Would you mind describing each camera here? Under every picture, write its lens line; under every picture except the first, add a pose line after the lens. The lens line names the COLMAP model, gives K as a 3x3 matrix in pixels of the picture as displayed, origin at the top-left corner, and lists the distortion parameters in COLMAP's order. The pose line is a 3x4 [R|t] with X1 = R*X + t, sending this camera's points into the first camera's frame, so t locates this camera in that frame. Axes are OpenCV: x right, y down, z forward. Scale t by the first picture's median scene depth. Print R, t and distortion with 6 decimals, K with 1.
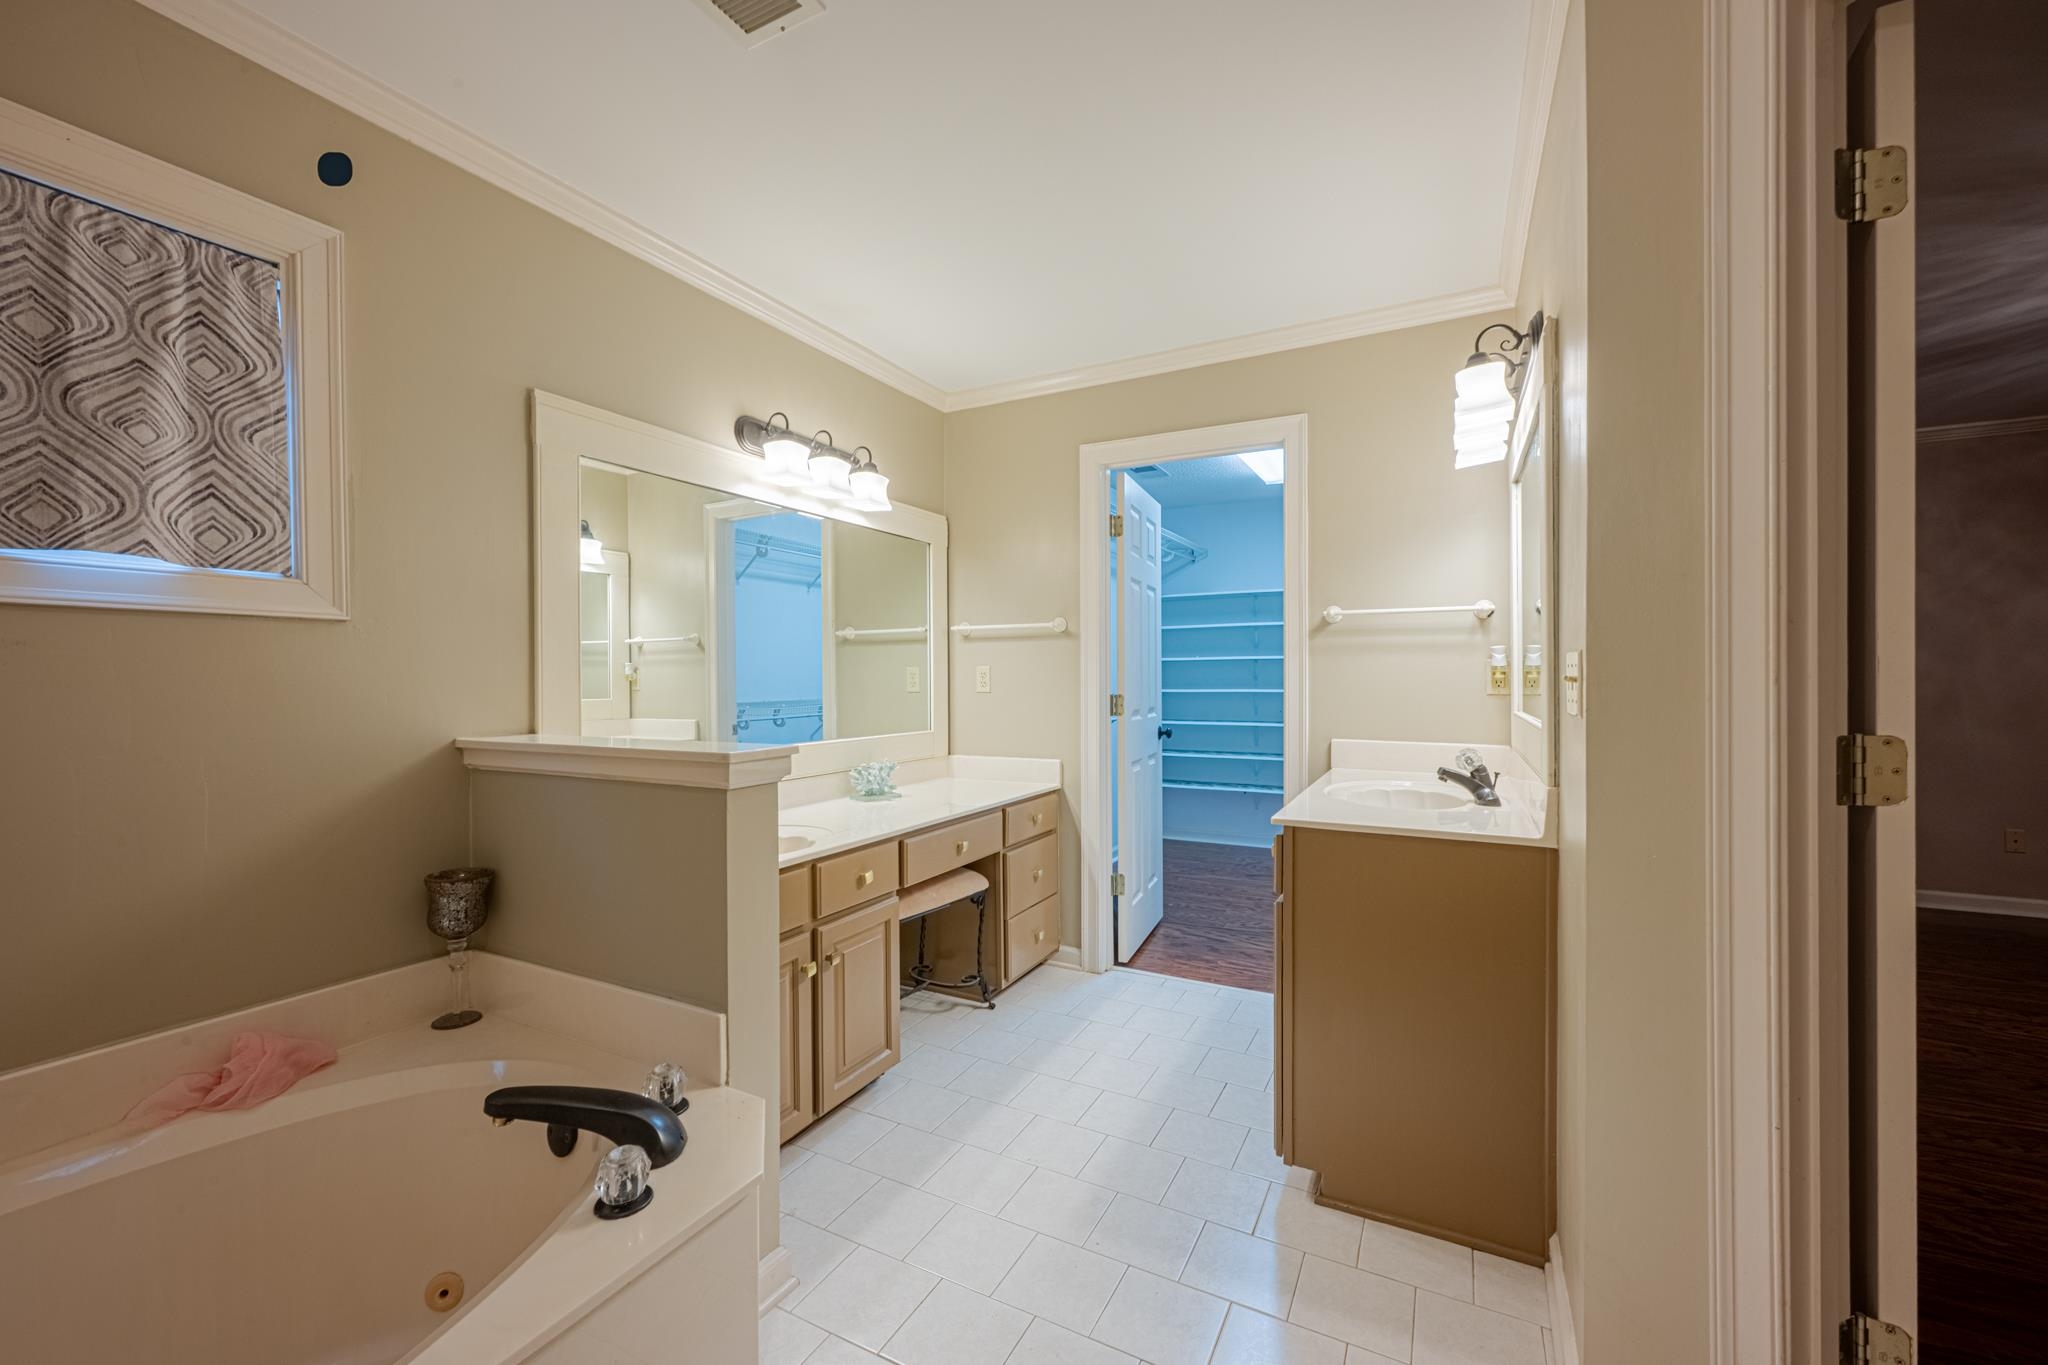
lens RADIAL K [[815.9, 0, 1024.0], [0, 815.9, 682.5], [0, 0, 1]] dist [-0.001549, 0.000224]
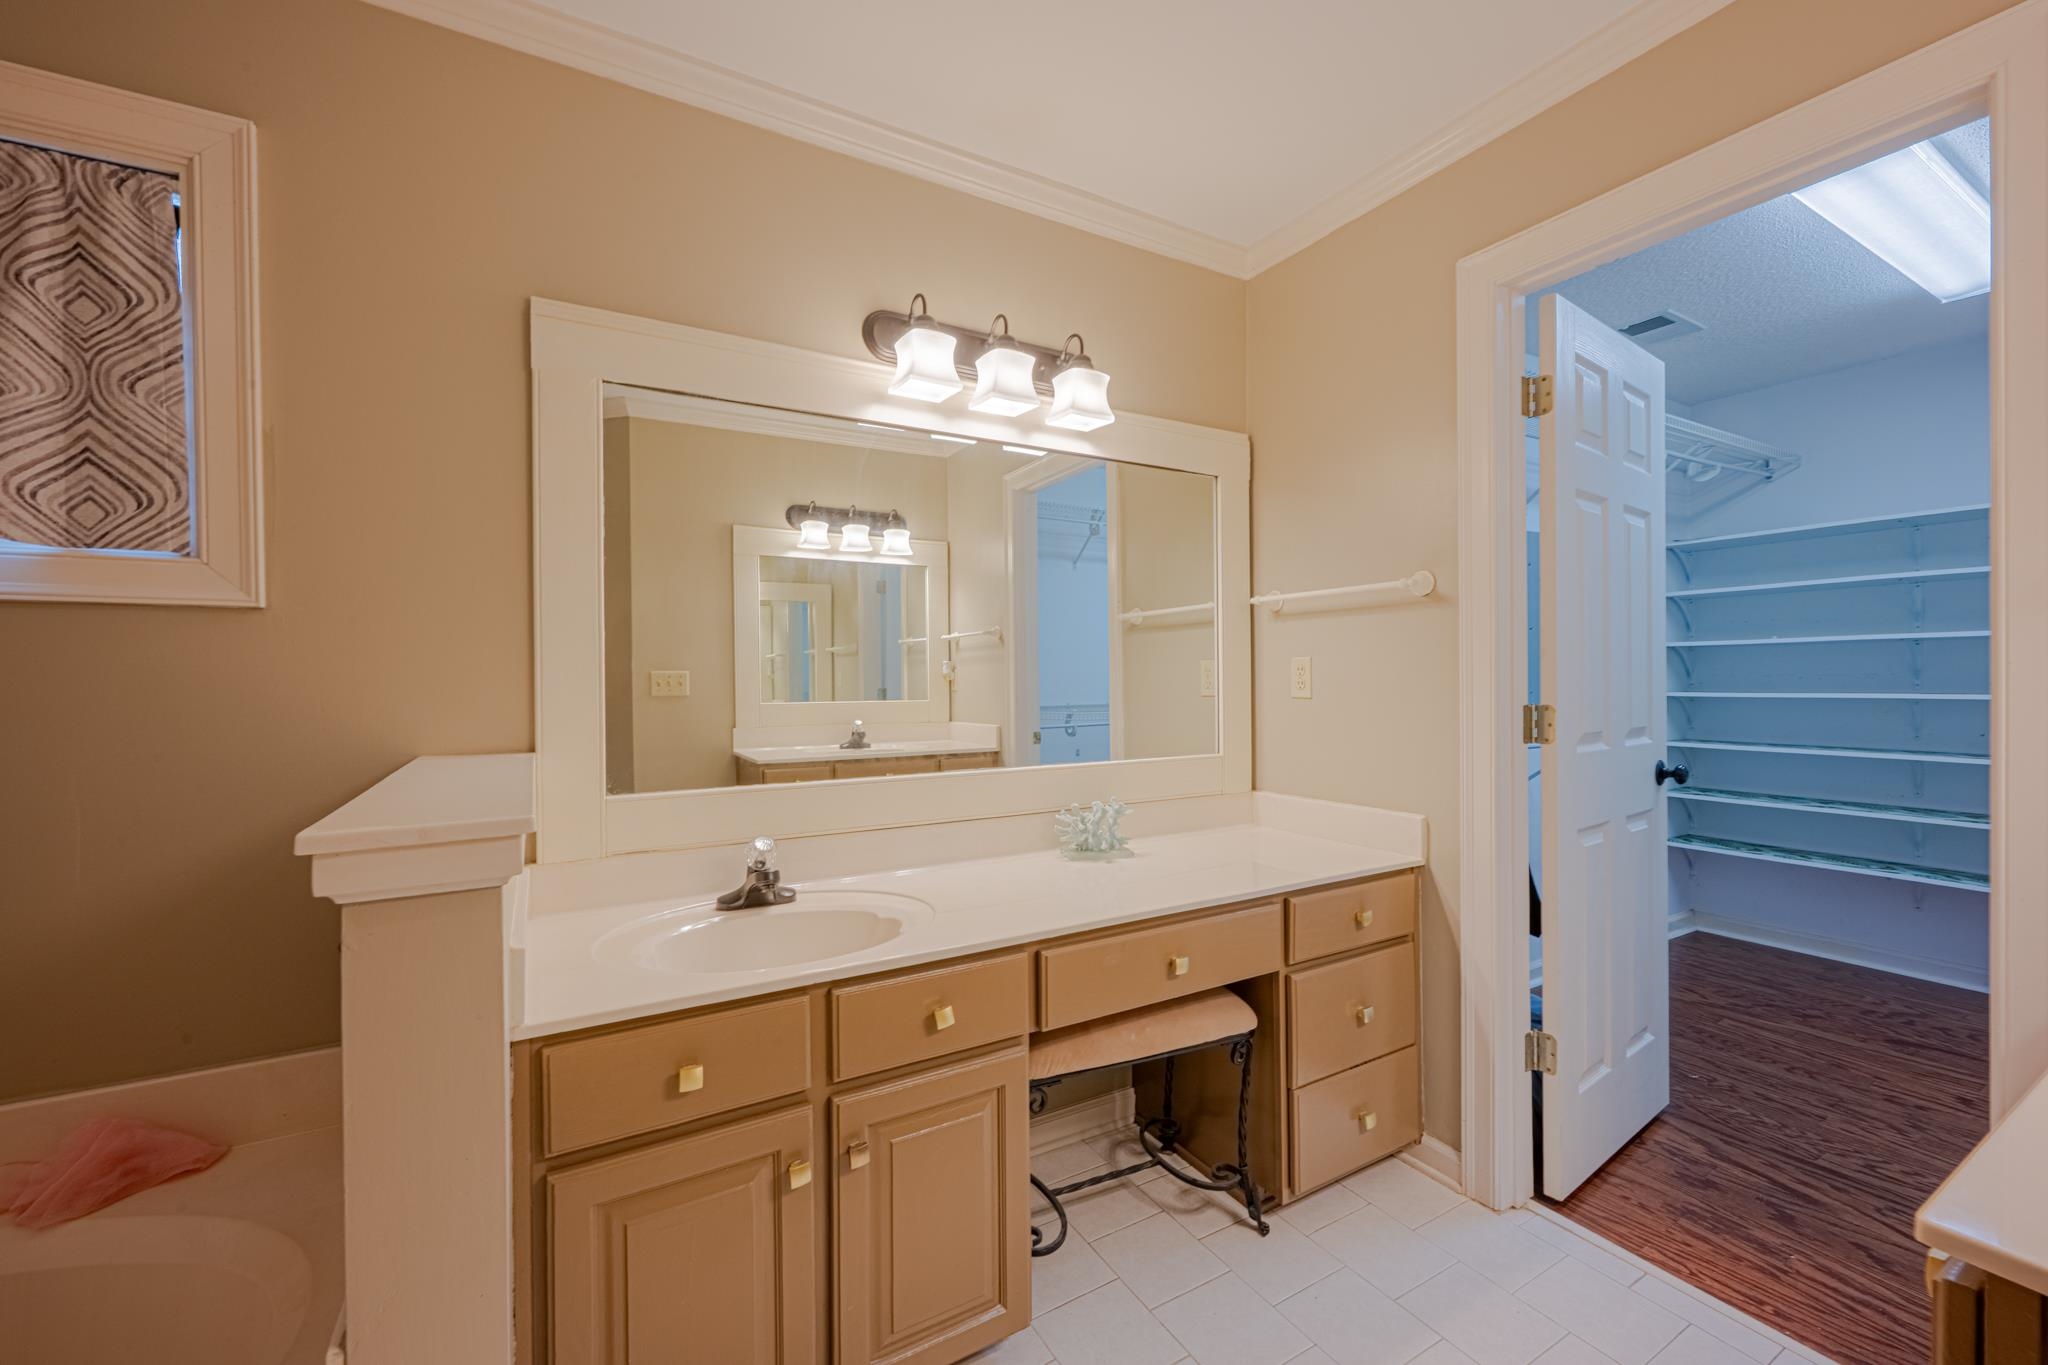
lens RADIAL K [[815.9, 0, 1024.0], [0, 815.9, 682.5], [0, 0, 1]] dist [-0.001549, 0.000224]
pose [[0.845991, 0.000412, -0.533196, 0.129927], [0.001135, 0.999996, 0.002573, -0.002250], [0.533195, -0.002782, 0.845988, 0.409524]]
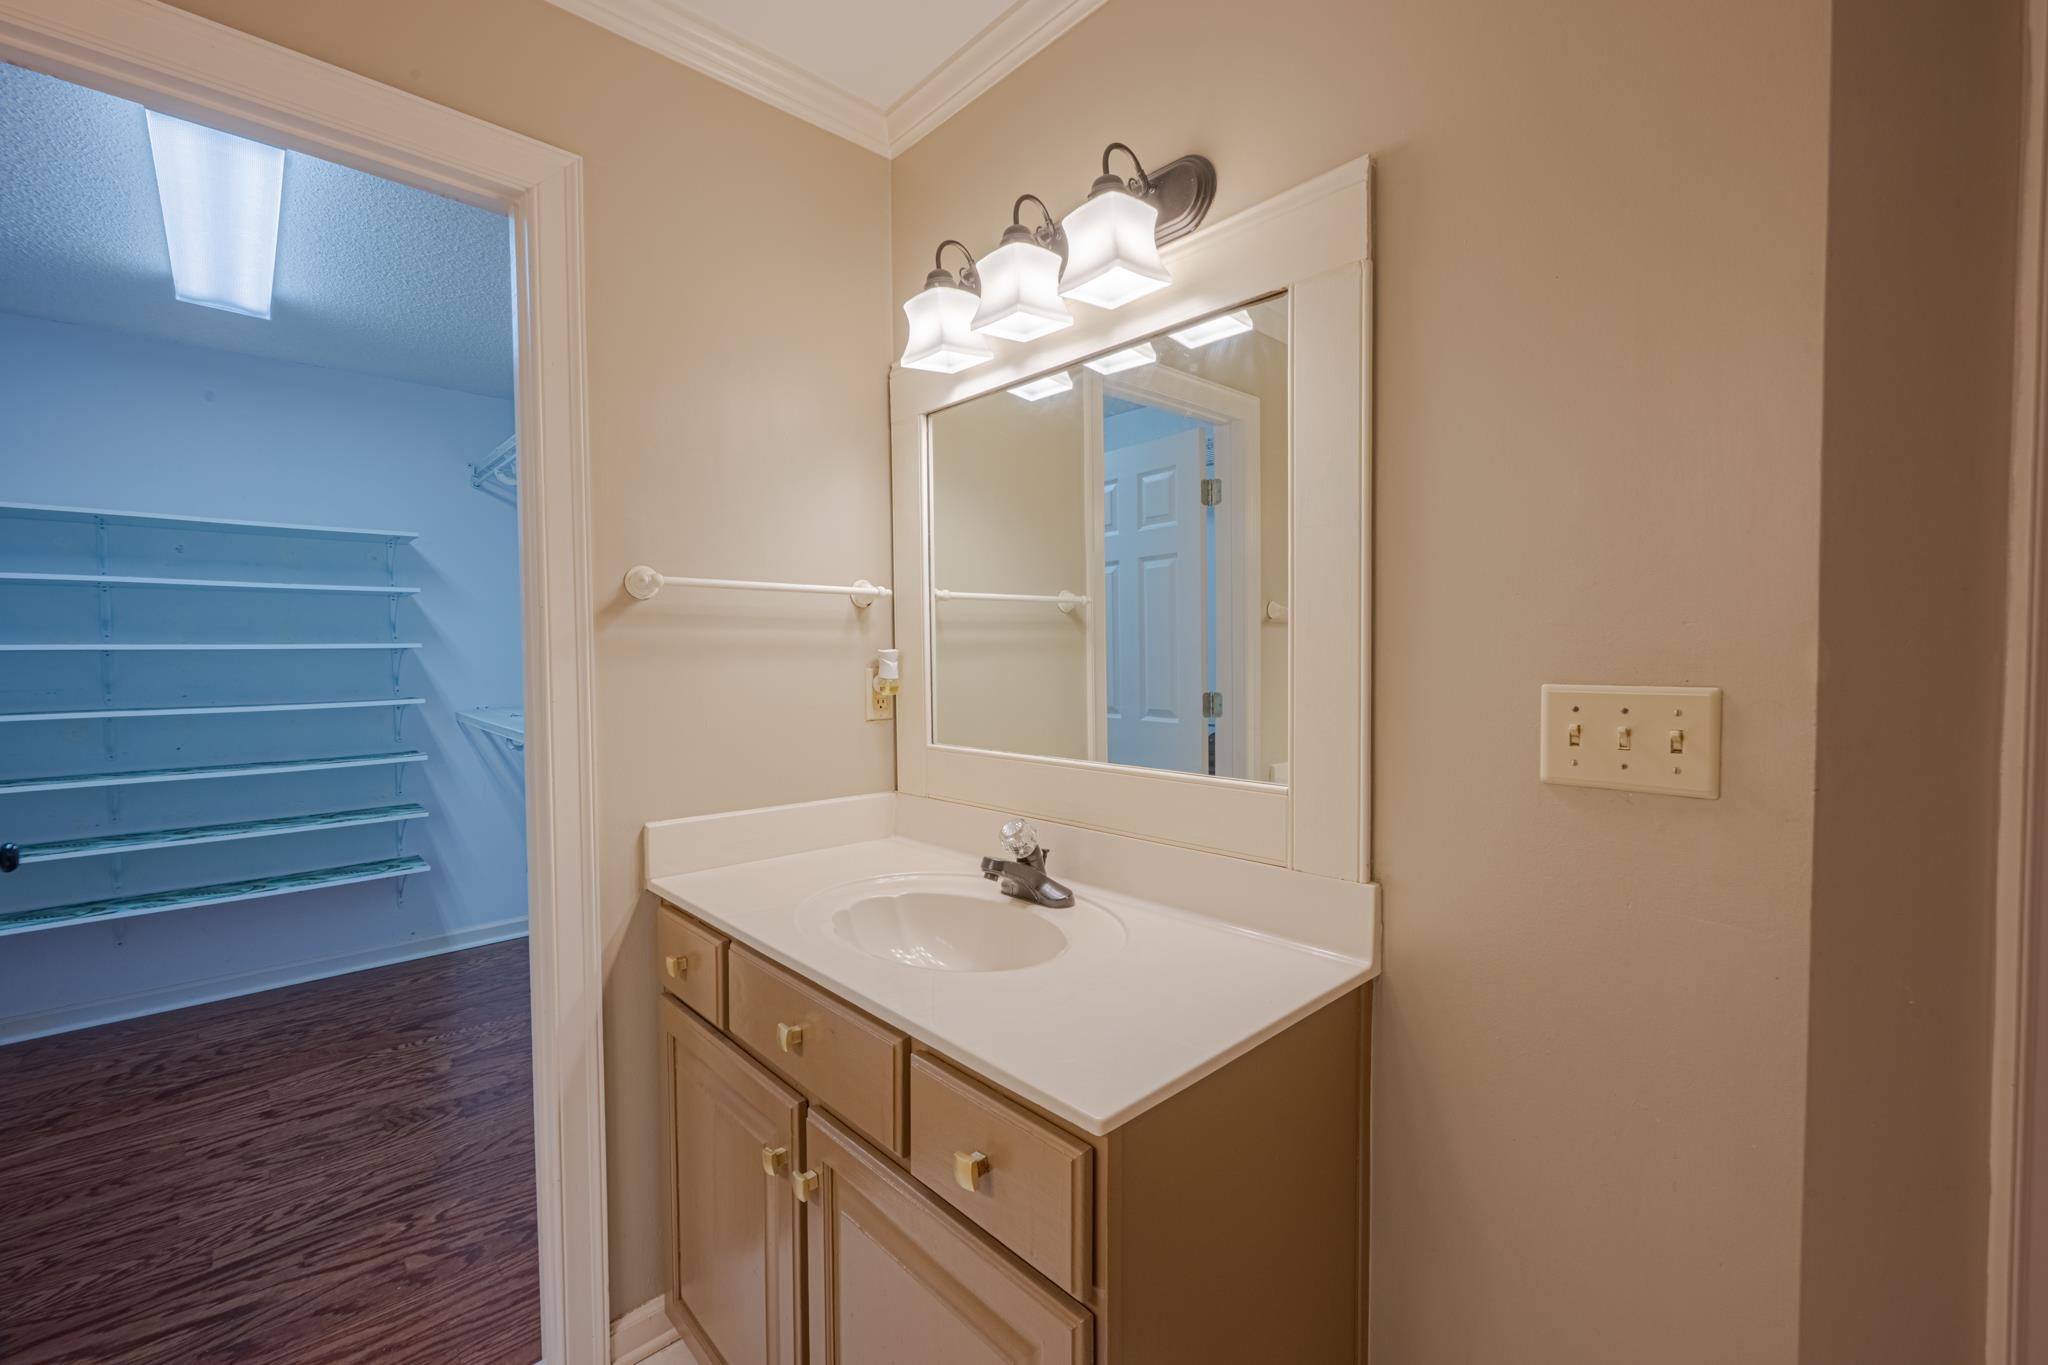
lens RADIAL K [[844.5, 0, 1024.0], [0, 844.5, 682.5], [0, 0, 1]] dist [-0.000539, 0.000140]
pose [[0.324774, -0.029893, 0.945319, -0.046630], [0.012472, 0.999549, 0.027324, -0.030770], [-0.945709, 0.002916, 0.325000, 0.585086]]
